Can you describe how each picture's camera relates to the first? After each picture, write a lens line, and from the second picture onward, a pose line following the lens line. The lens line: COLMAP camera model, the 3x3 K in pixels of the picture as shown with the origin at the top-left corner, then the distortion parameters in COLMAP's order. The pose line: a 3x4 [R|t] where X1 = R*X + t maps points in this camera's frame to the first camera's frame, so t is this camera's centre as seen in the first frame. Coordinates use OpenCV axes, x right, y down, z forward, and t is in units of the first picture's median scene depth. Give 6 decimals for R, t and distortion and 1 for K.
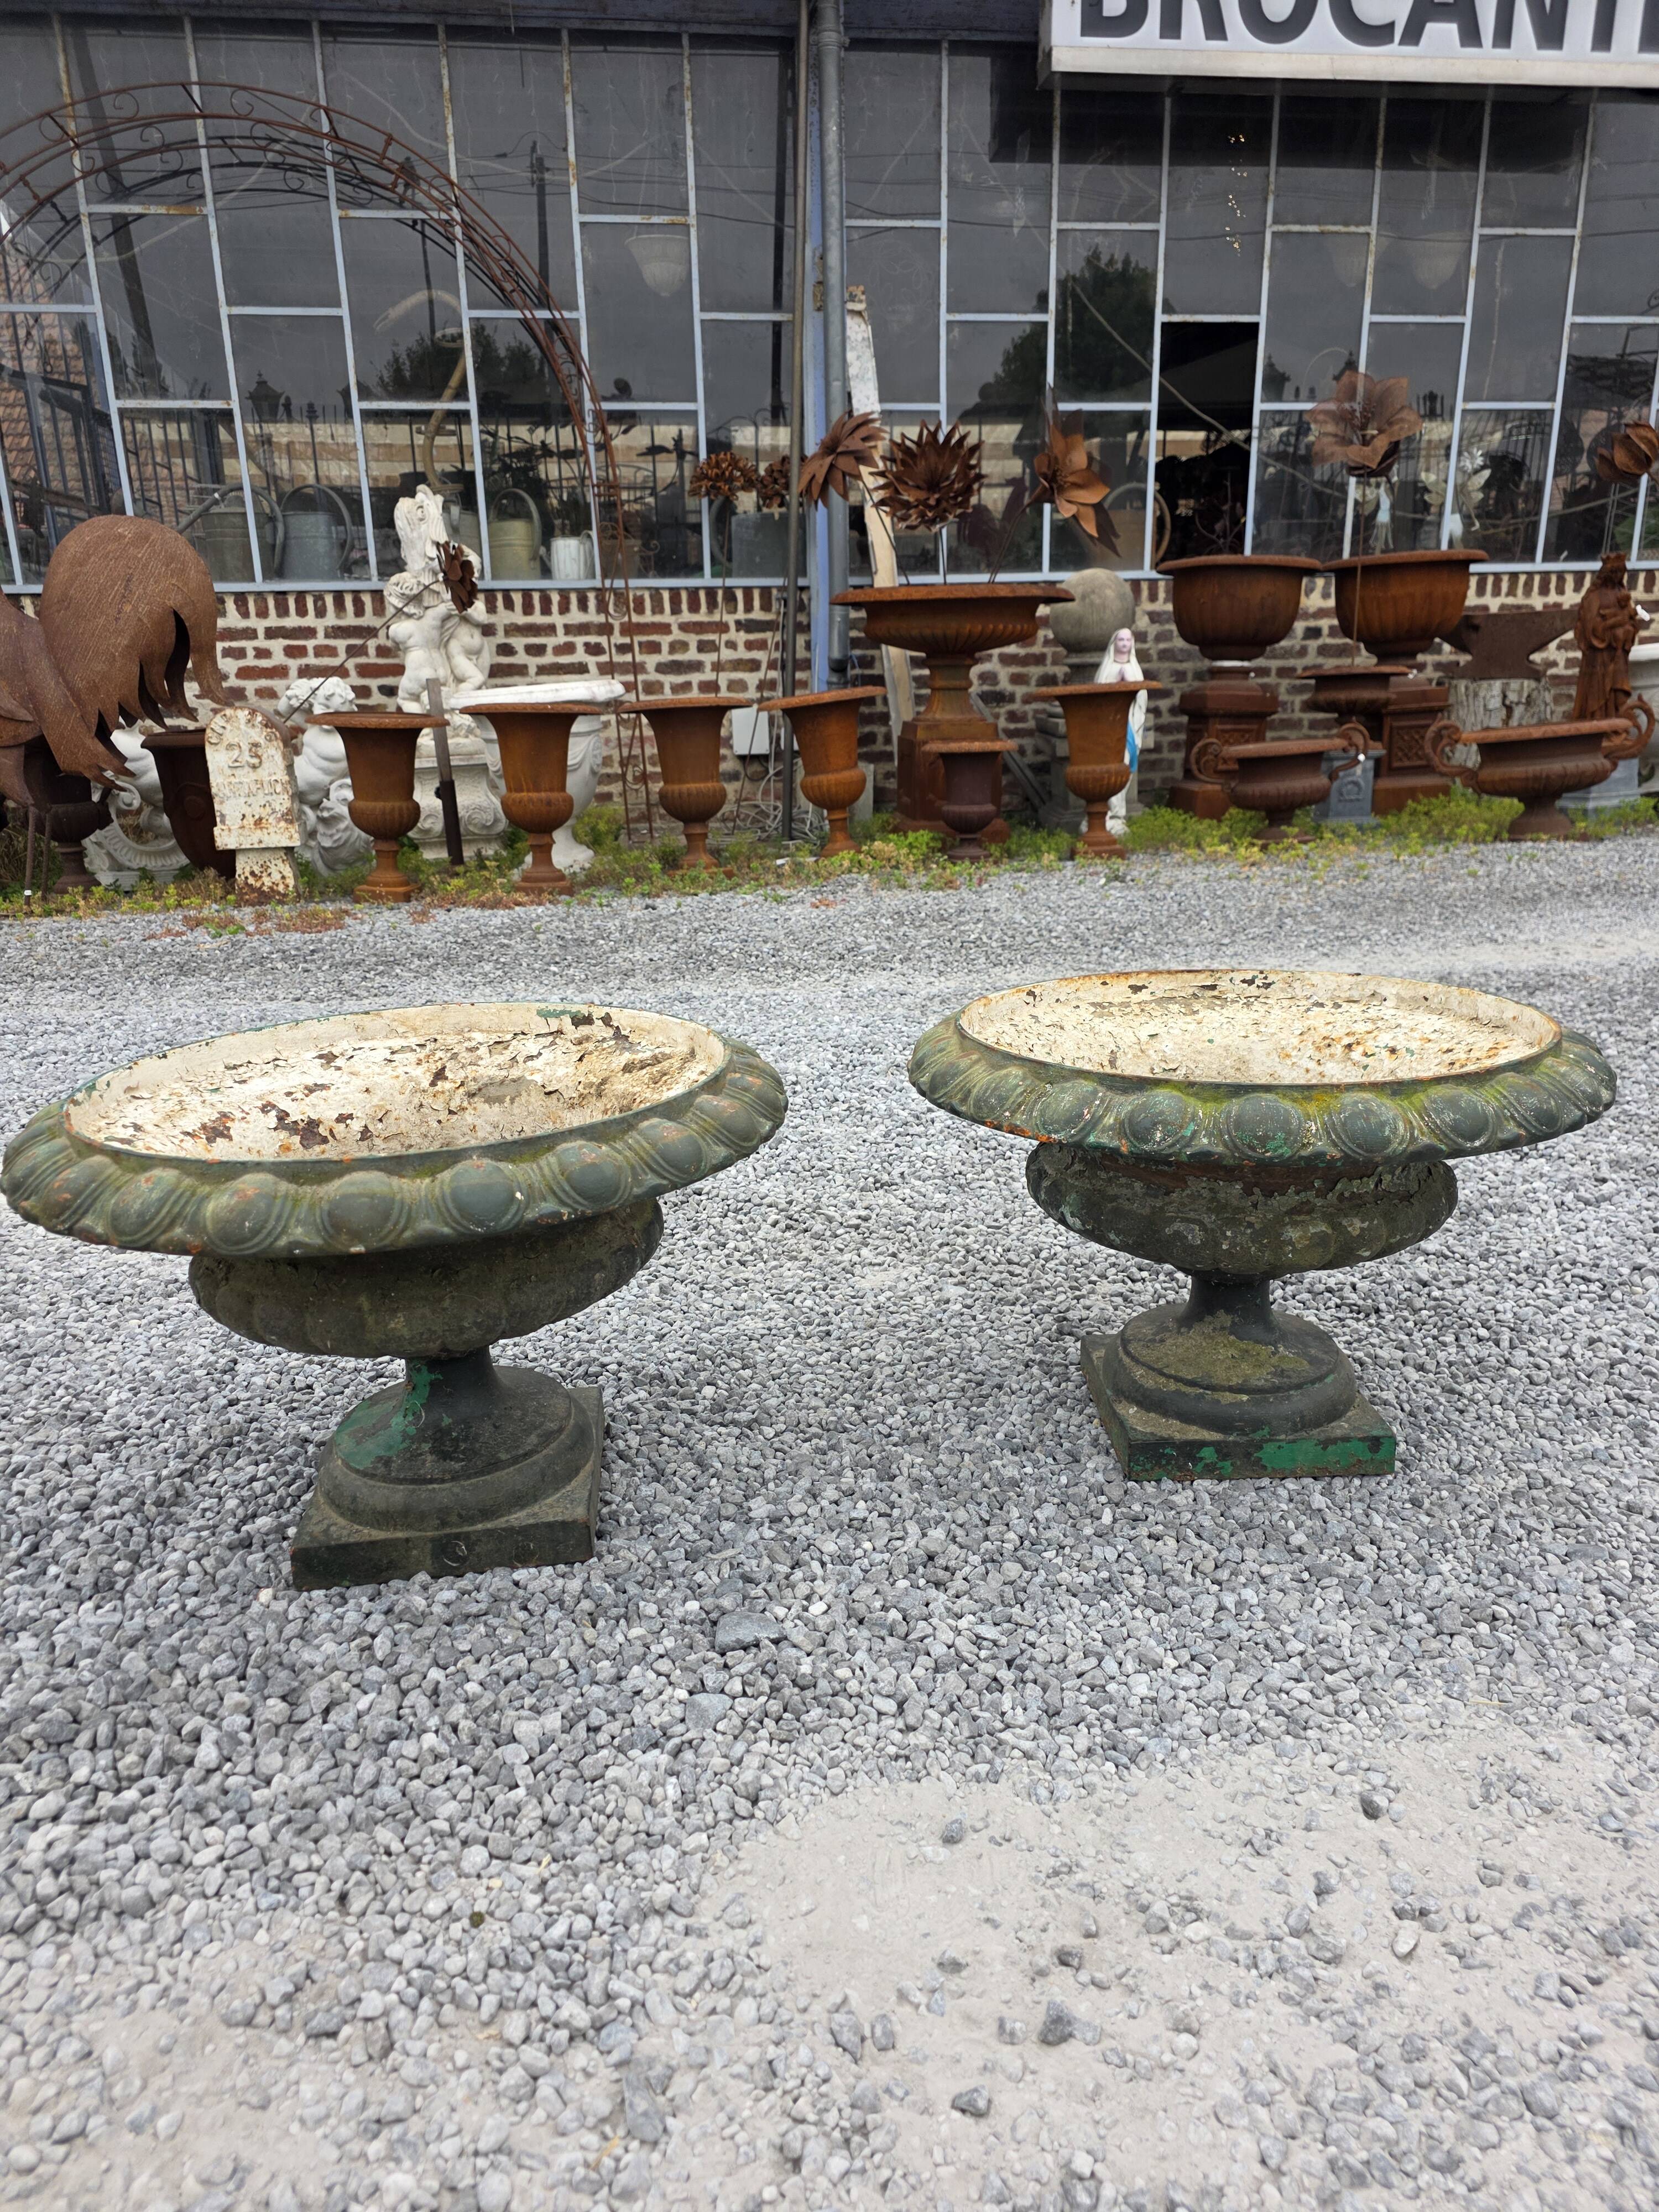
lens RADIAL K [[1476.7, 0, 843.2], [0, 1476.7, 1117.0], [0, 0, 1]] dist [0.044140, -0.031725]
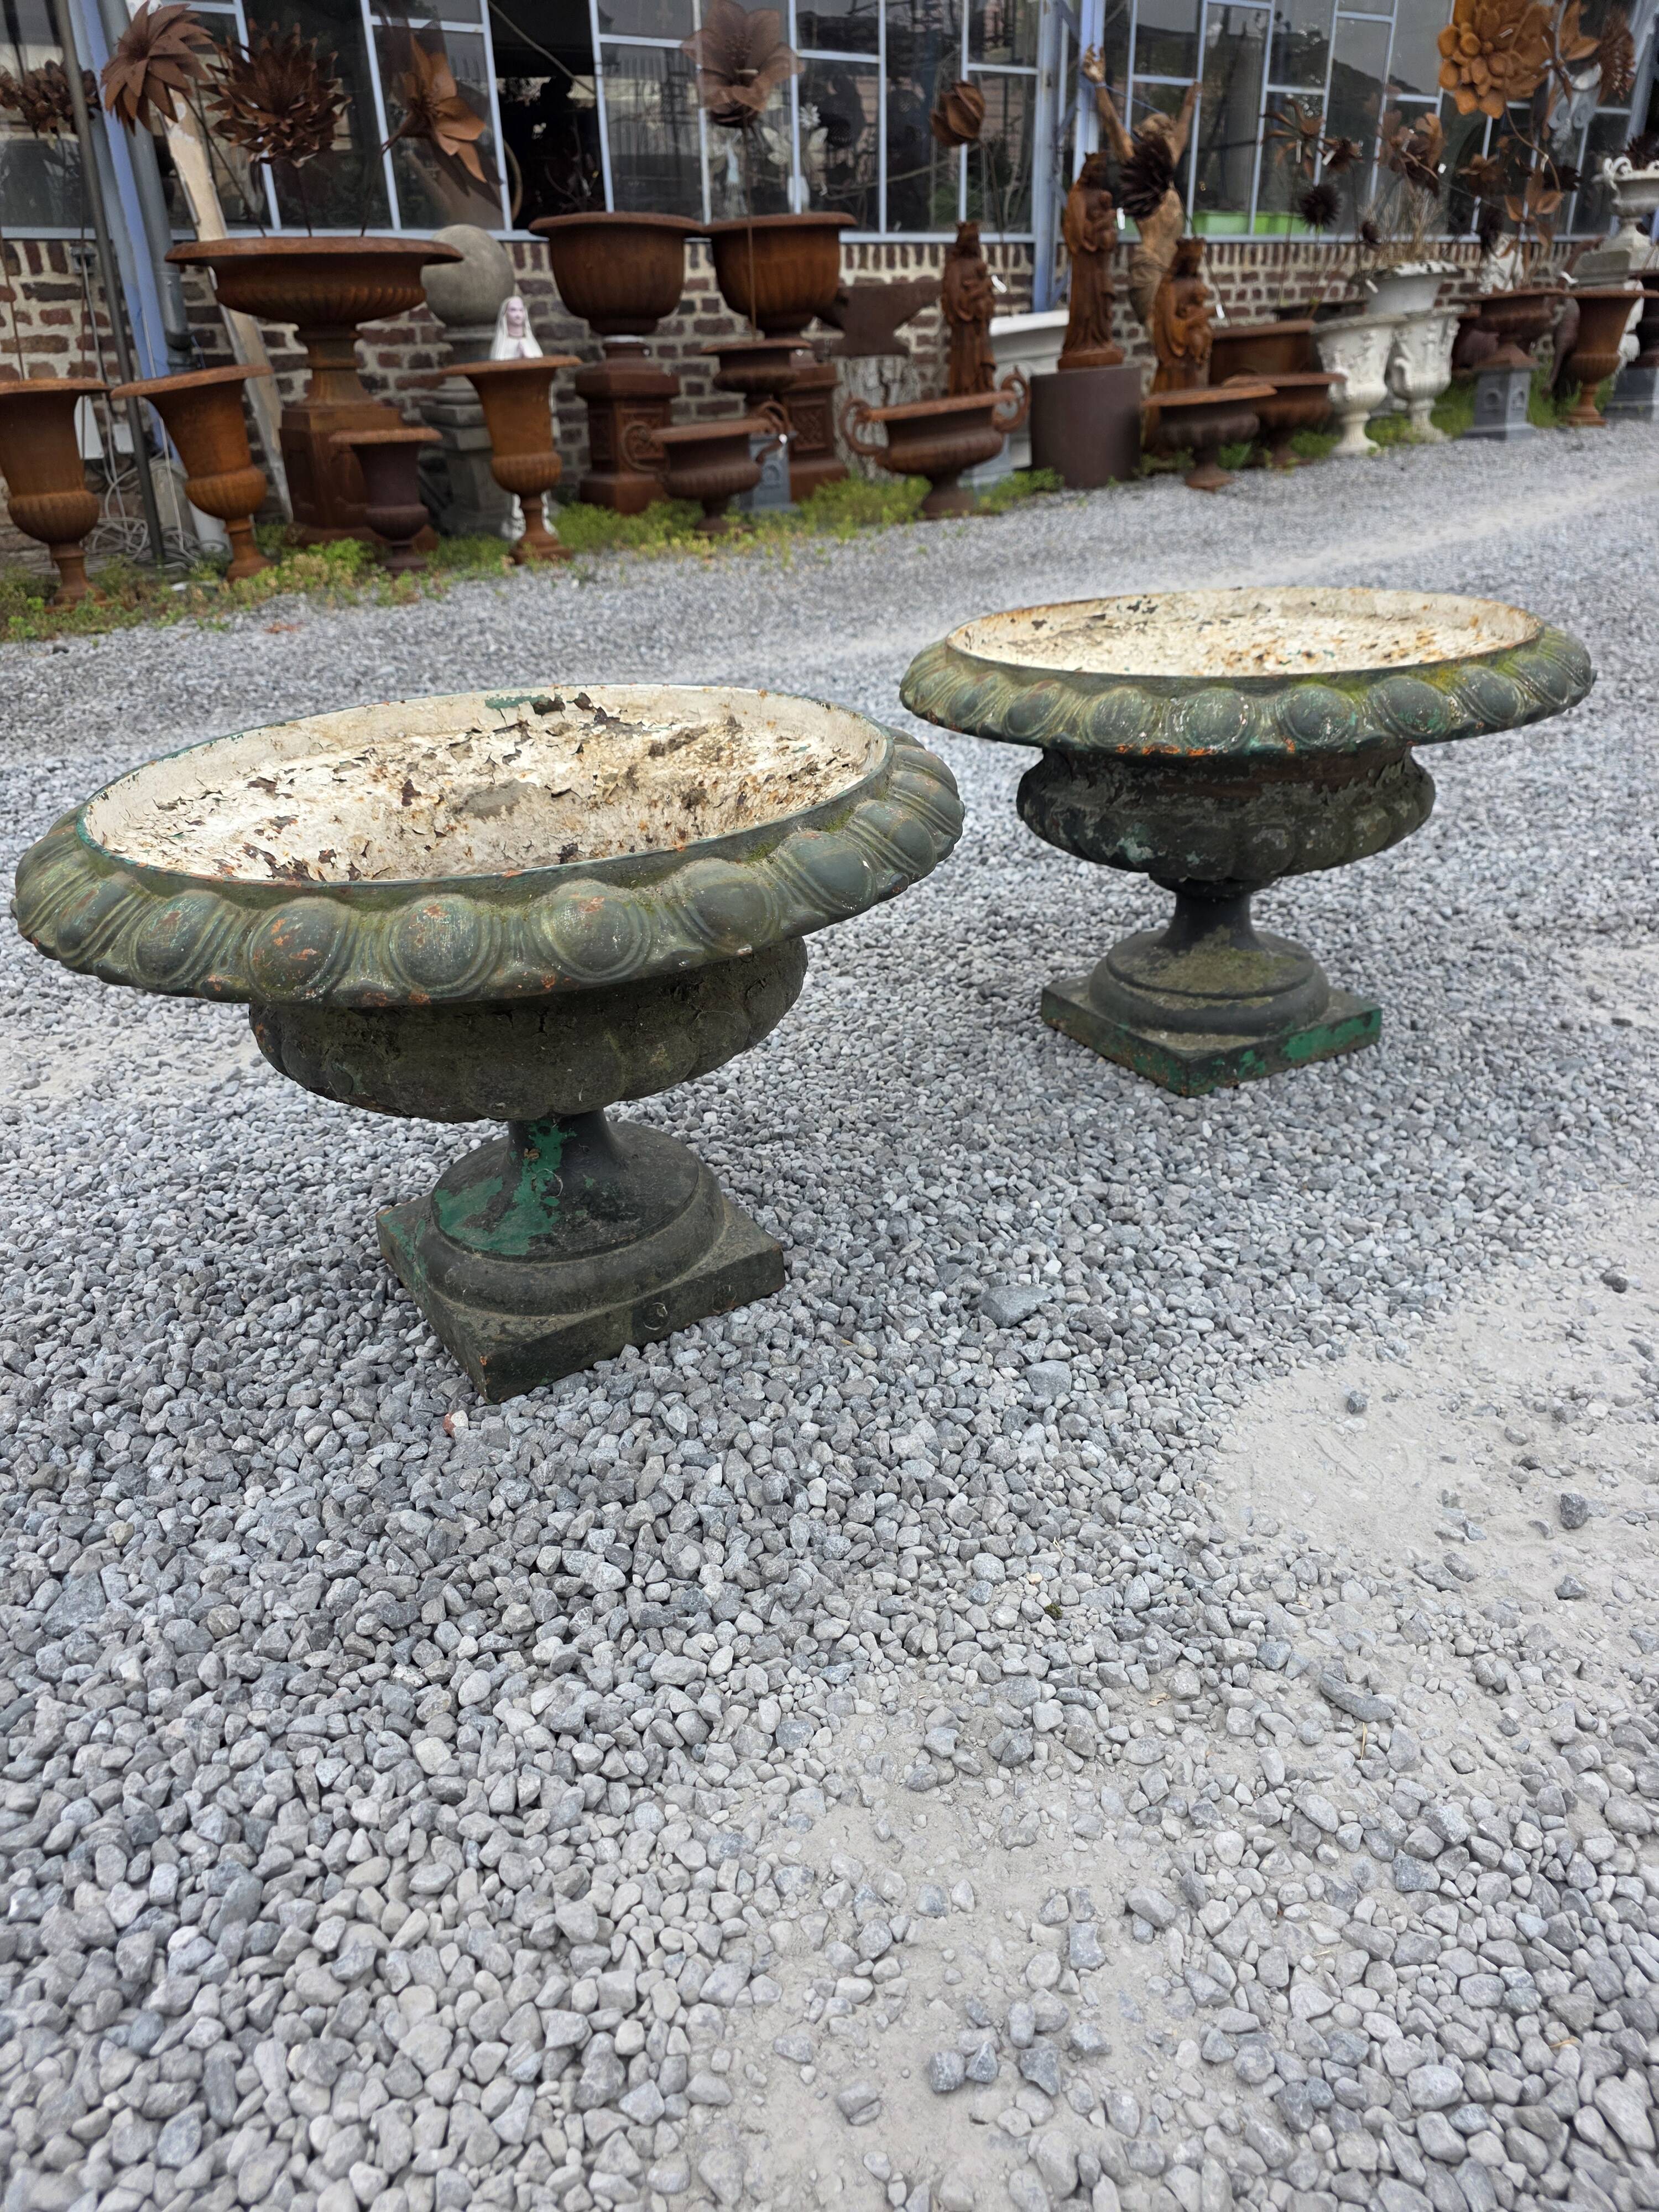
lens RADIAL K [[1479.0, 0, 821.2], [0, 1479.0, 1119.1], [0, 0, 1]] dist [0.043996, -0.034940]
pose [[0.900694, -0.208537, 0.381134, -0.417918], [0.140498, 0.969942, 0.198677, 0.015675], [-0.411110, -0.125399, 0.902920, 0.153619]]
